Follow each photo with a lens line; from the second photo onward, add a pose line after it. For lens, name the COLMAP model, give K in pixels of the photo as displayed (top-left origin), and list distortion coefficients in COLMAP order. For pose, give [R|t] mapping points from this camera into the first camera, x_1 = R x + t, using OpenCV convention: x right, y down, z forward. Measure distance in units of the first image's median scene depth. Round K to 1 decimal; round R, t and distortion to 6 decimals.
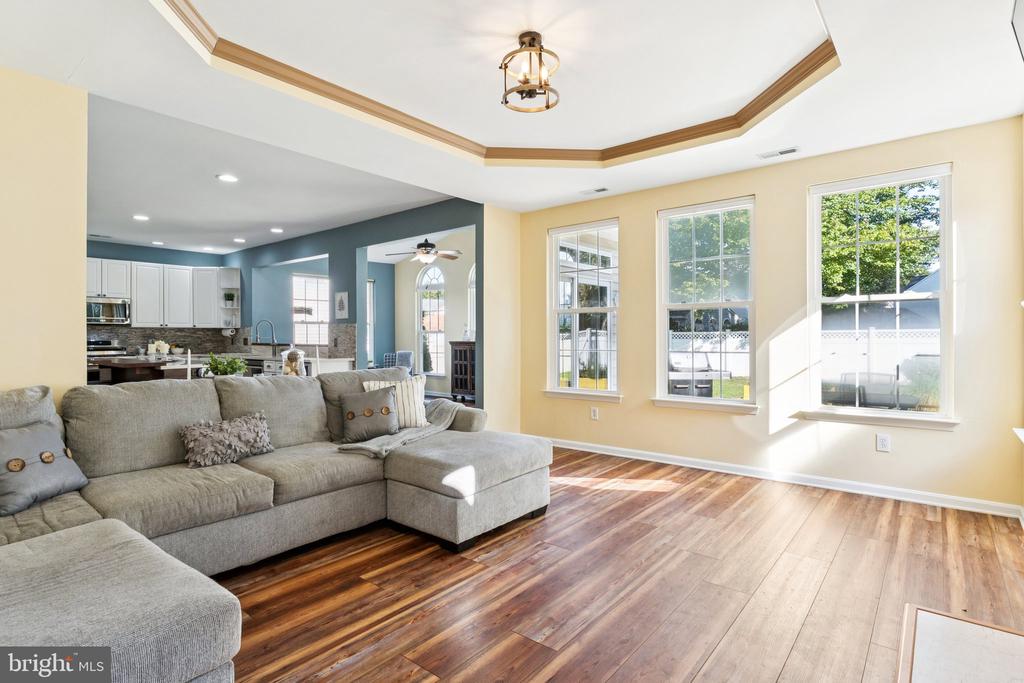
lens RADIAL K [[533.3, 0, 512.3], [0, 533.3, 340.6], [0, 0, 1]] dist [0.003001, 0.000144]
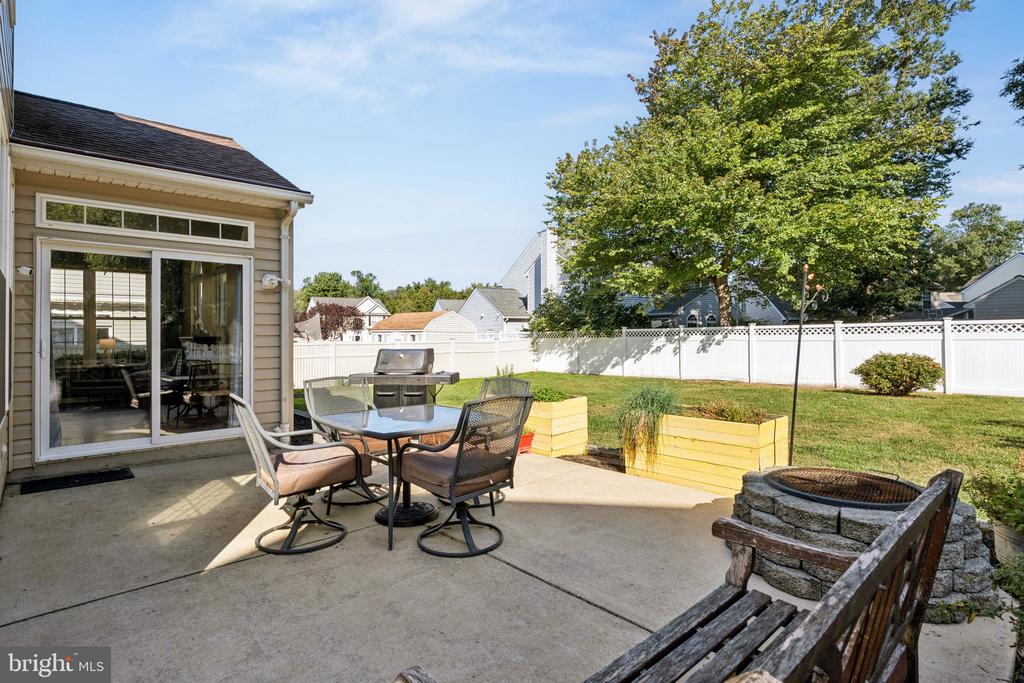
lens RADIAL K [[504.1, 0, 511.4], [0, 504.1, 339.4], [0, 0, 1]] dist [-0.003839, -0.000242]
pose [[0.989787, -0.001949, -0.142541, 0.296396], [0.001686, 0.999997, -0.001970, 0.004344], [0.142544, 0.001709, 0.989787, 0.146814]]
